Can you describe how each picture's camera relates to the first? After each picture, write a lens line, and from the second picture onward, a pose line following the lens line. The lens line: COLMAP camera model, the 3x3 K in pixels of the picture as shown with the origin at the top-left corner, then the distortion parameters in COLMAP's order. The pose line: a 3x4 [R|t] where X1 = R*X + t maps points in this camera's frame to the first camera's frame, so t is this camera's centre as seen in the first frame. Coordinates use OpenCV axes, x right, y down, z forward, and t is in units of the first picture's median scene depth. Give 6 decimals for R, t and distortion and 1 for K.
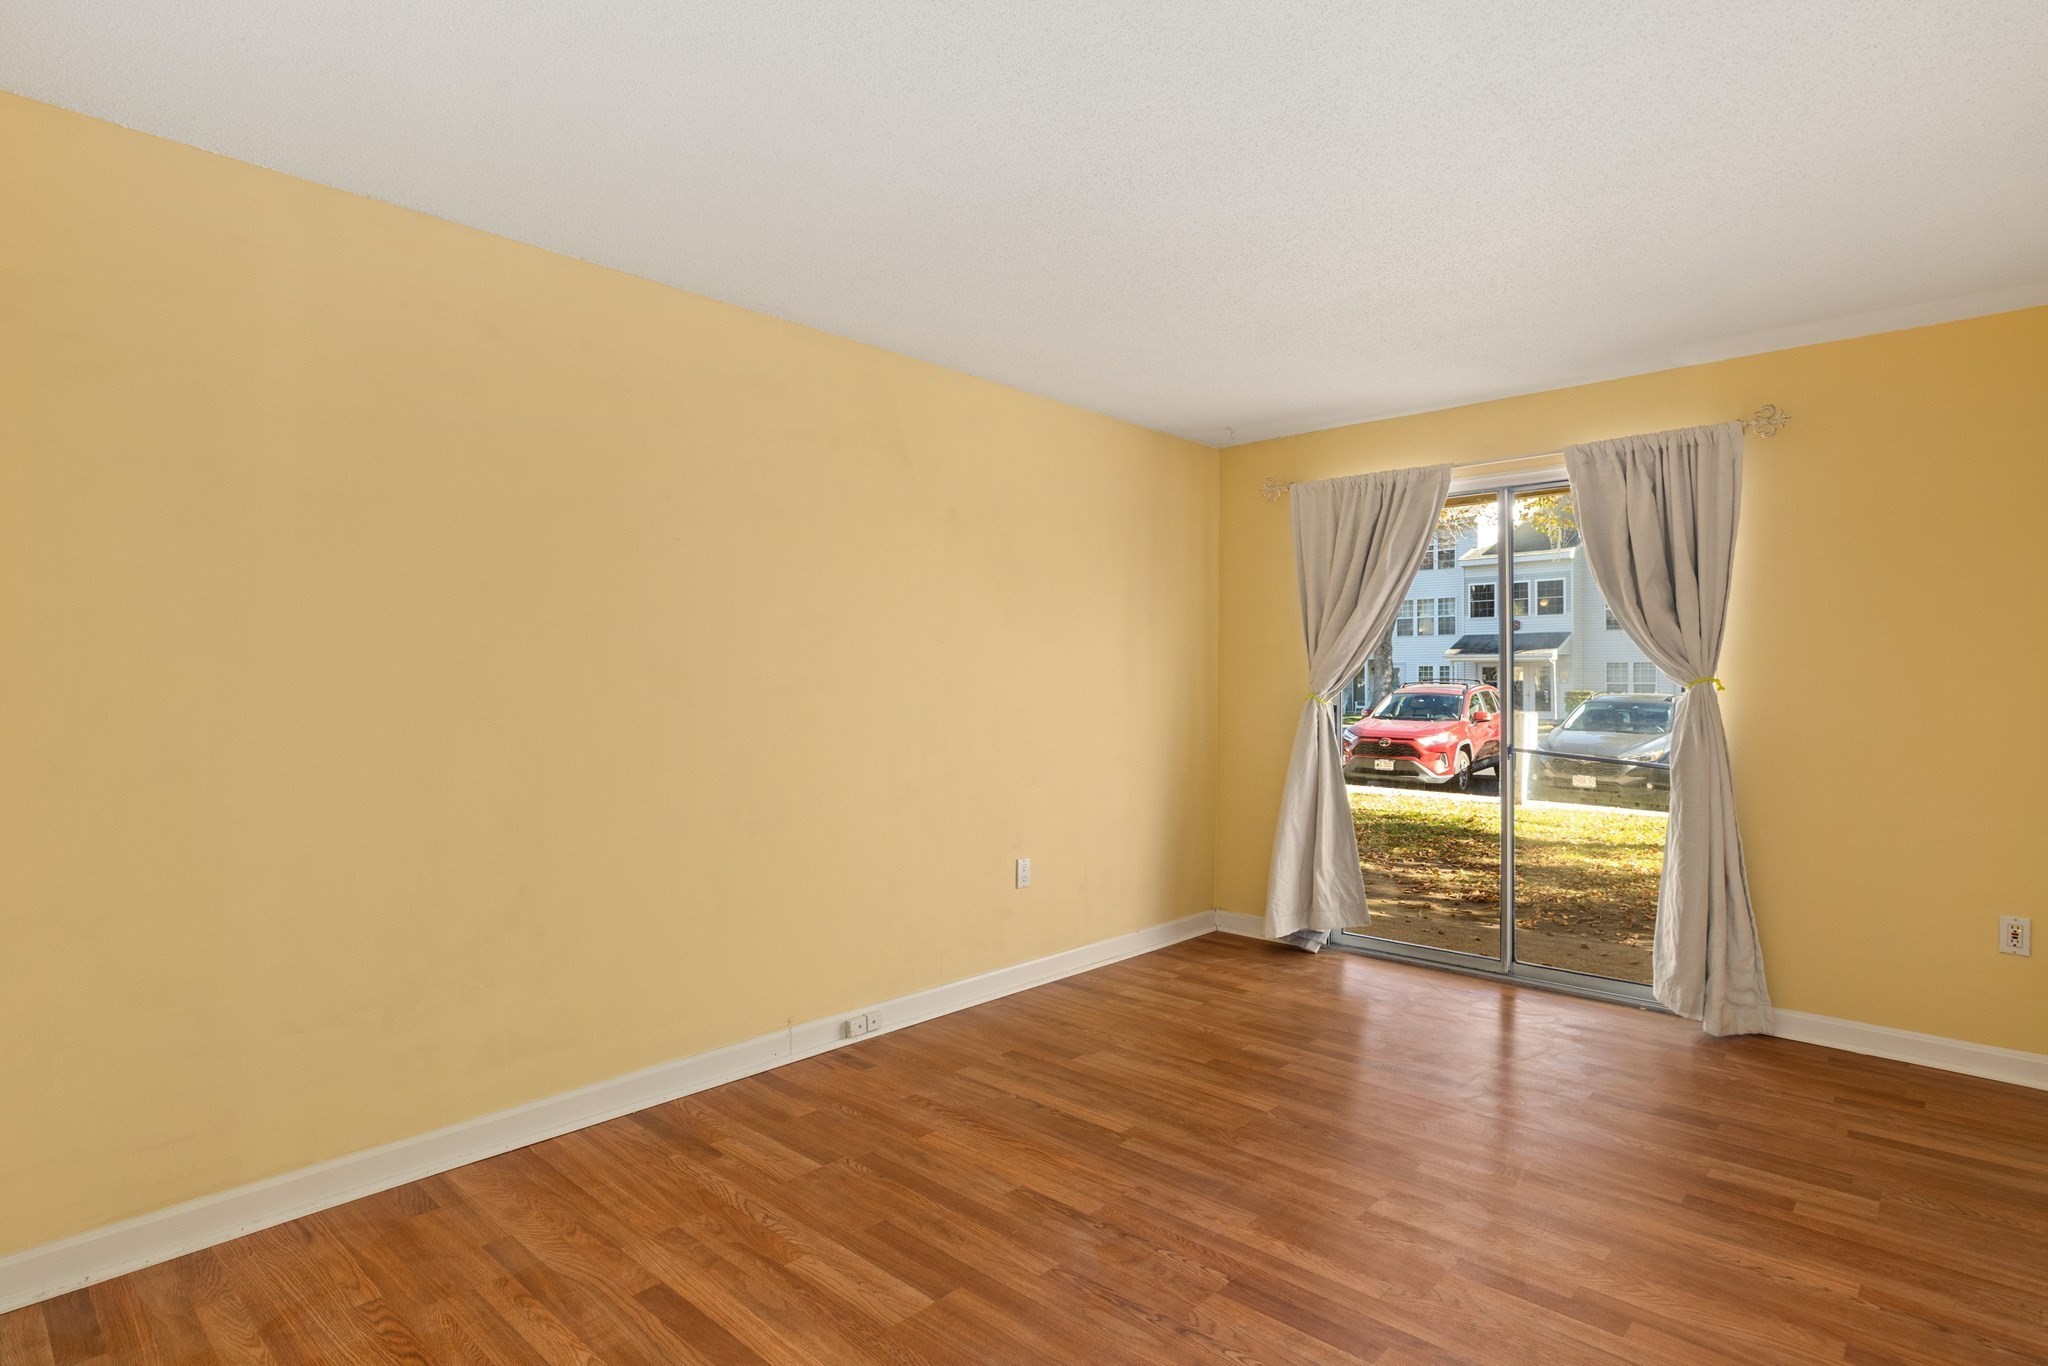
lens RADIAL K [[1044.9, 0, 1029.5], [0, 1044.9, 682.1], [0, 0, 1]] dist [-0.001001, -0.001108]
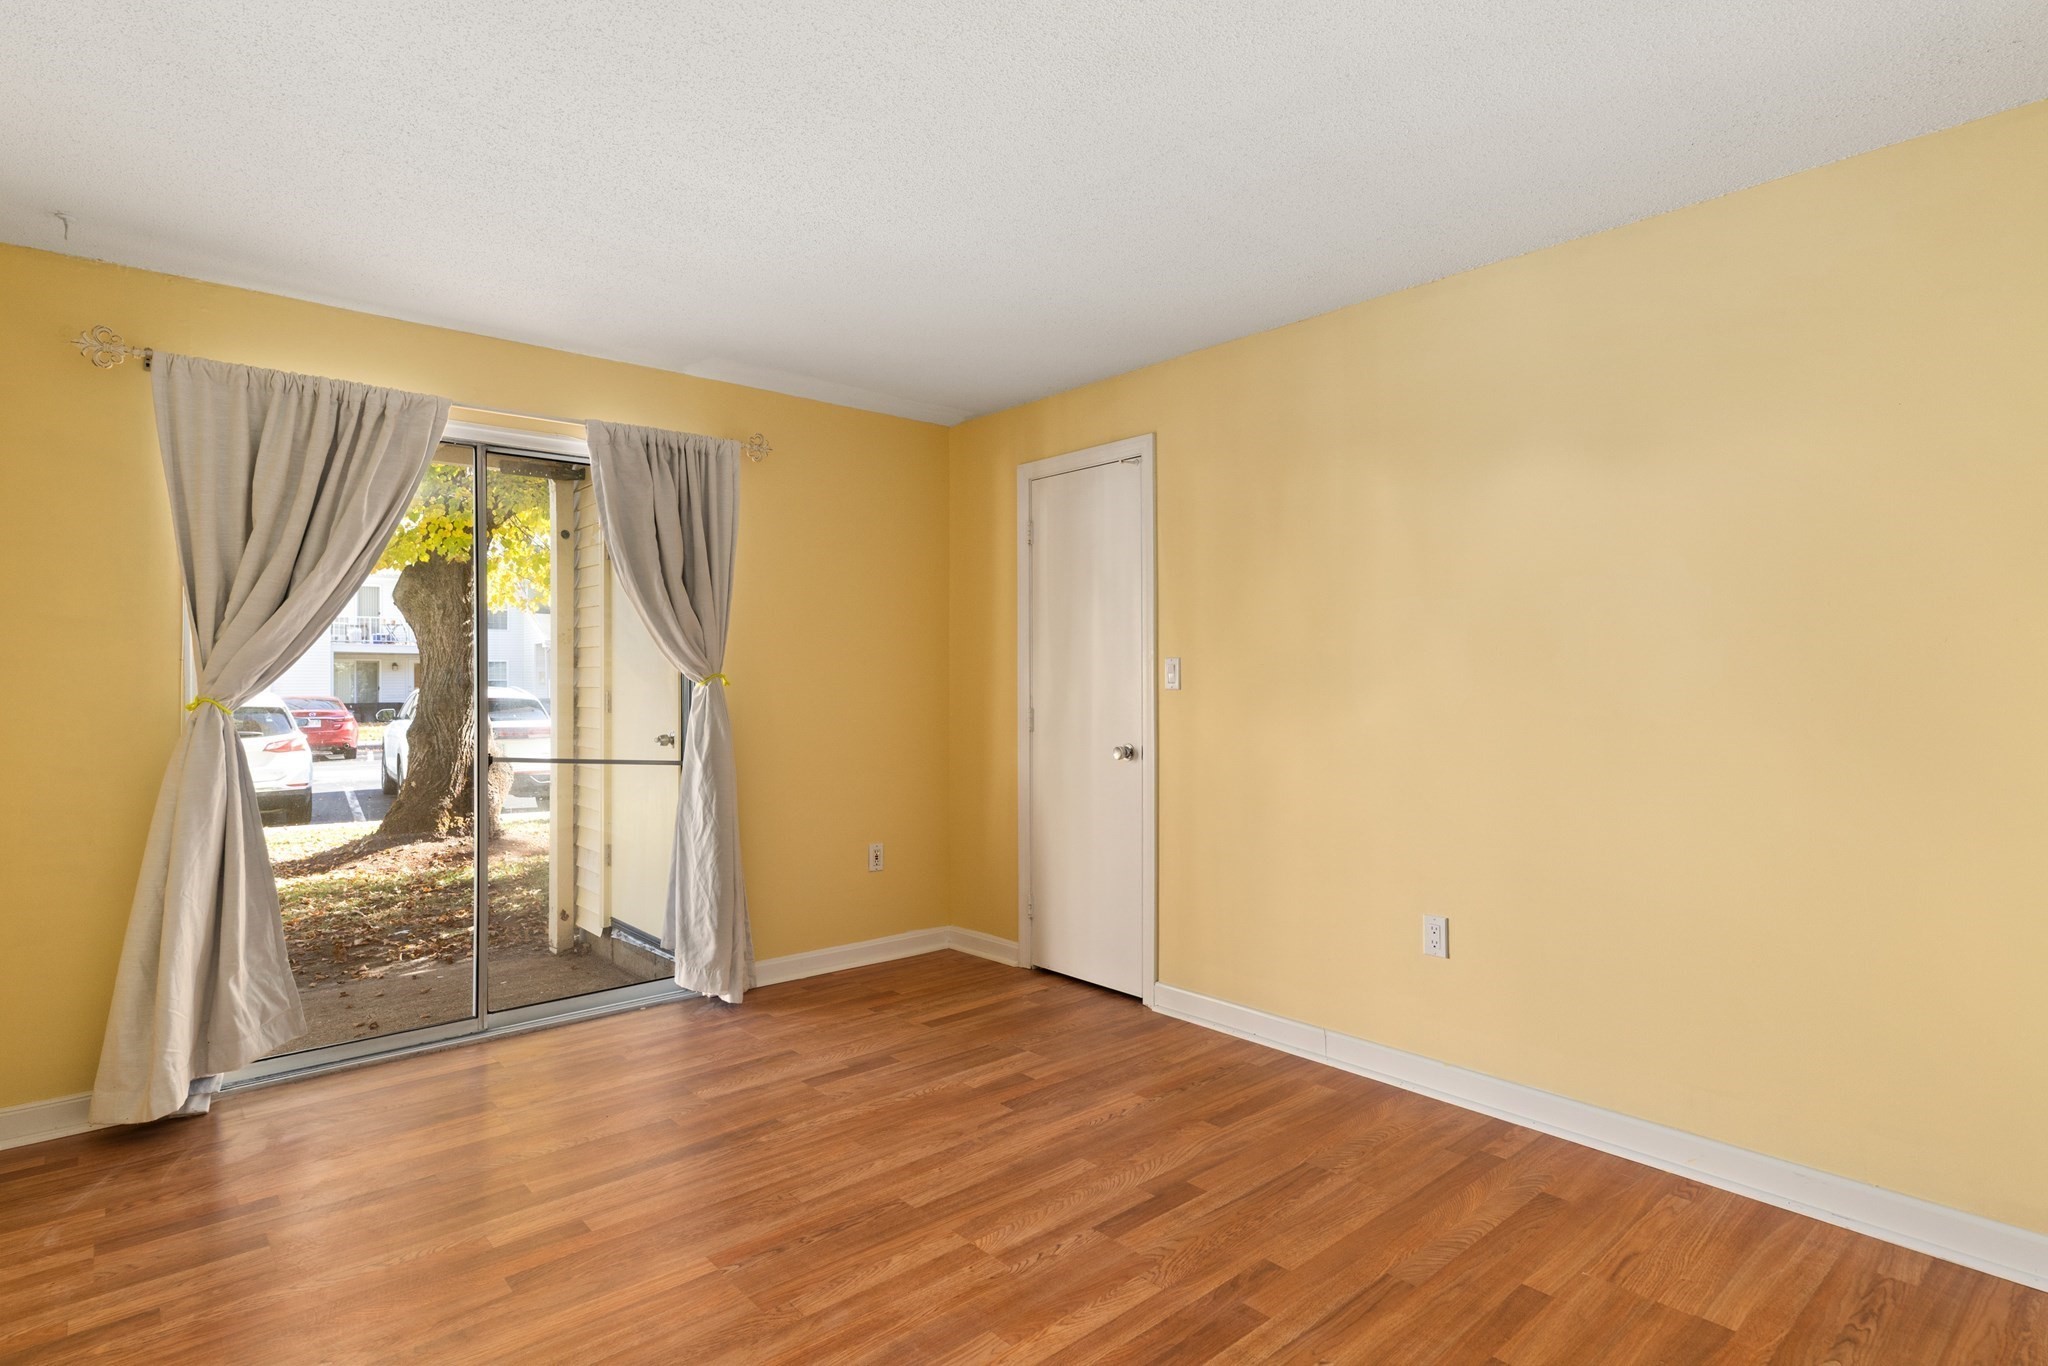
lens RADIAL K [[1044.9, 0, 1026.5], [0, 1044.9, 681.8], [0, 0, 1]] dist [-0.001001, -0.001108]
pose [[0.109313, -0.007924, 0.993976, -0.385944], [0.004204, 0.999963, 0.007510, -0.002943], [-0.993998, 0.003358, 0.109343, 0.577449]]
